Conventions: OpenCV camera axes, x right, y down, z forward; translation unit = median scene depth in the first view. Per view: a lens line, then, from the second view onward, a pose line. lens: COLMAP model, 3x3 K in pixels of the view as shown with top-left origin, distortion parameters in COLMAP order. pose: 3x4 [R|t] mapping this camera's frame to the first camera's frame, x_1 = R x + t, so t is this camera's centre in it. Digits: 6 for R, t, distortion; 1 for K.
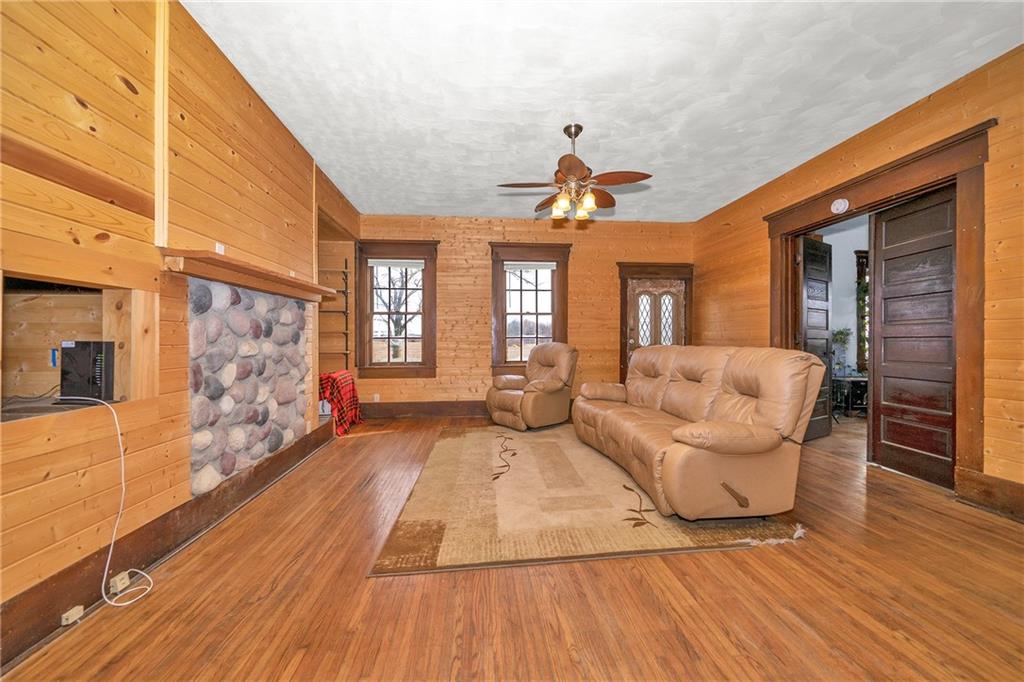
lens RADIAL K [[374.7, 0, 510.7], [0, 374.7, 343.6], [0, 0, 1]] dist [-0.002734, -0.000174]
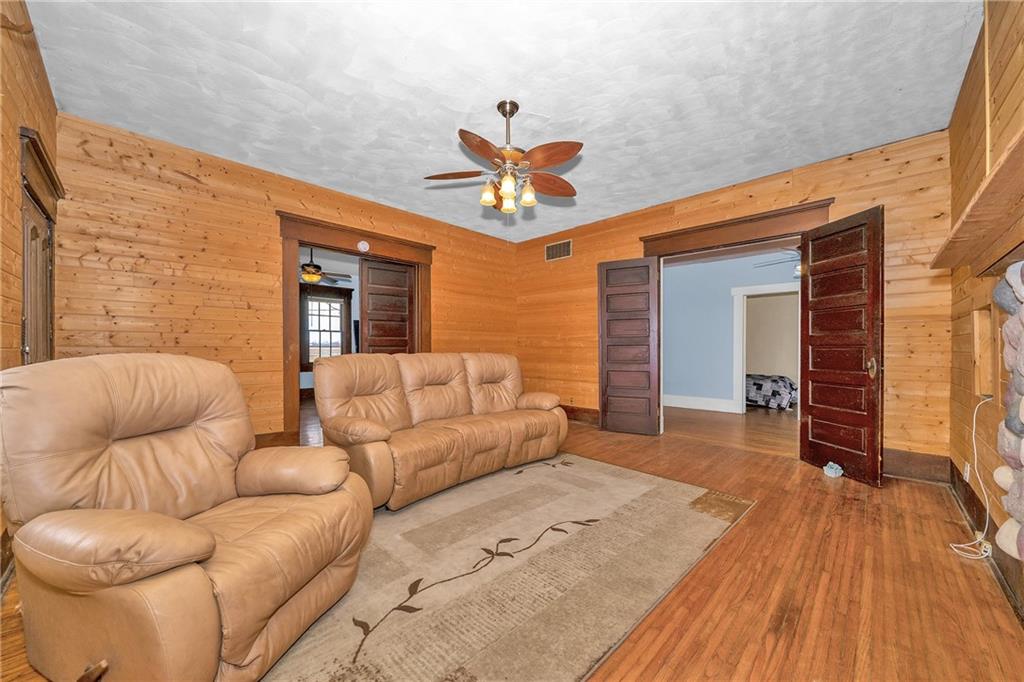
lens RADIAL K [[374.7, 0, 514.2], [0, 374.7, 345.9], [0, 0, 1]] dist [-0.002734, -0.000174]
pose [[-0.649567, -0.000675, 0.760304, -0.547016], [0.002294, 0.999993, 0.002848, -0.019188], [-0.760301, 0.003594, -0.649561, 1.669249]]
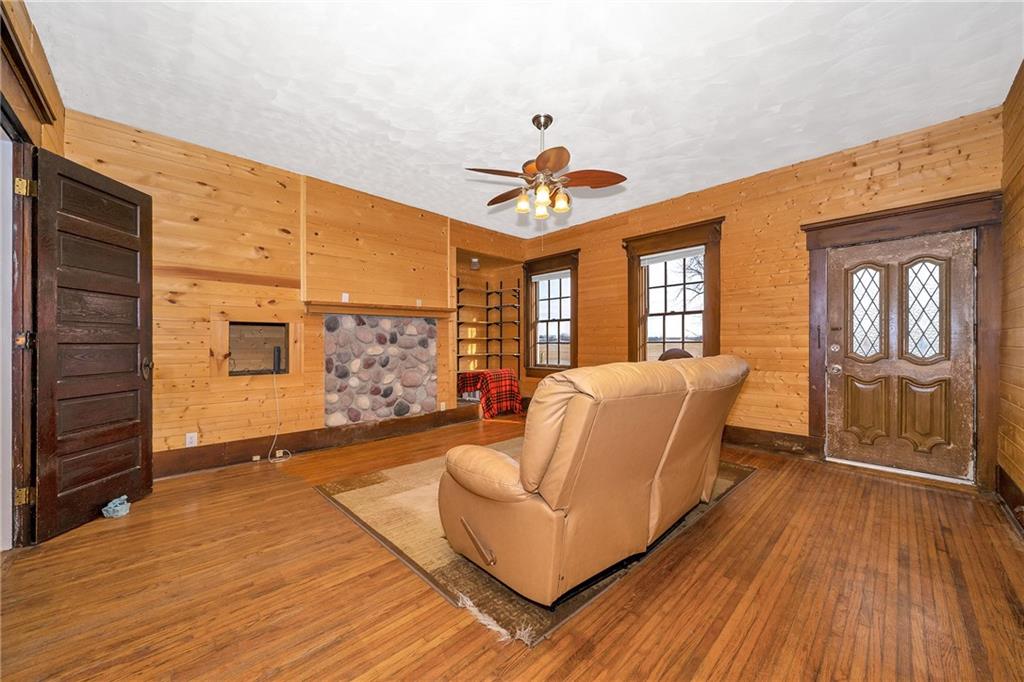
lens RADIAL K [[374.7, 0, 511.5], [0, 374.7, 340.6], [0, 0, 1]] dist [-0.002734, -0.000174]
pose [[0.620444, -0.004868, -0.784236, 0.901192], [-0.006834, 0.999909, -0.011613, -0.014261], [0.784221, 0.012564, 0.620354, 0.387827]]
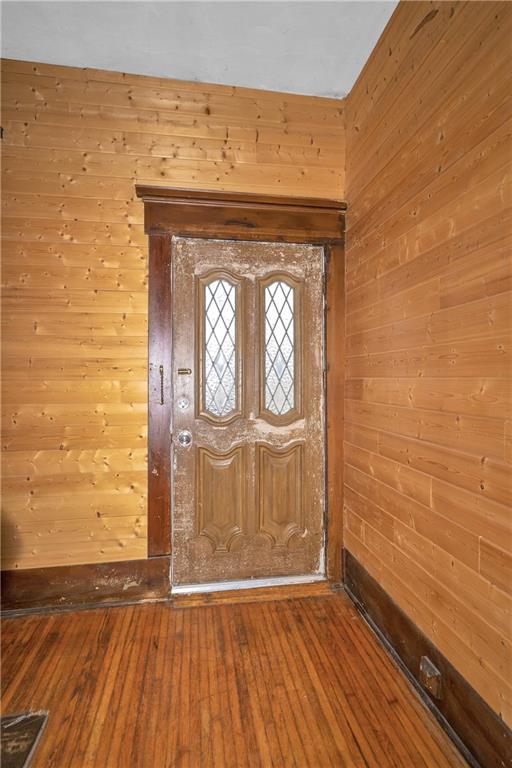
lens RADIAL K [[363.0, 0, 257.0], [0, 363.0, 383.7], [0, 0, 1]] dist [-0.003067, -0.000651]
pose [[0.997253, -0.003655, 0.073983, 0.701662], [0.004292, 0.999955, -0.008454, -0.042378], [-0.073949, 0.008748, 0.997224, 1.206183]]
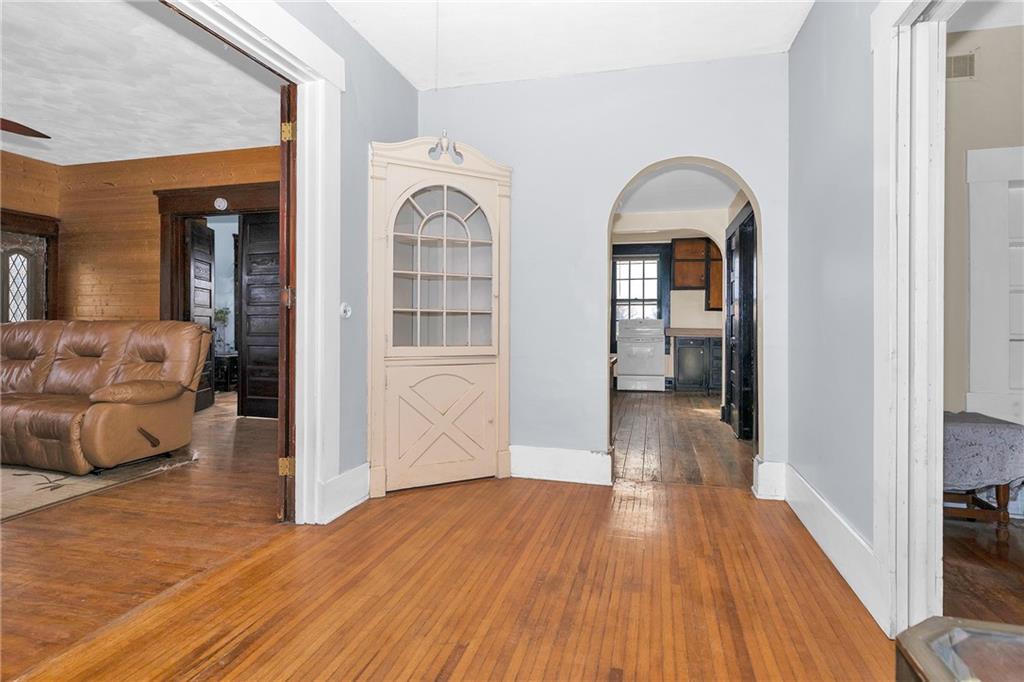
lens RADIAL K [[557.4, 0, 510.1], [0, 557.4, 321.4], [0, 0, 1]] dist [-0.000355, 0.004833]
pose [[0.361257, 0.006676, 0.932442, -0.480825], [0.004024, 0.999954, -0.008719, 0.026777], [-0.932458, 0.006901, 0.361213, -0.545545]]
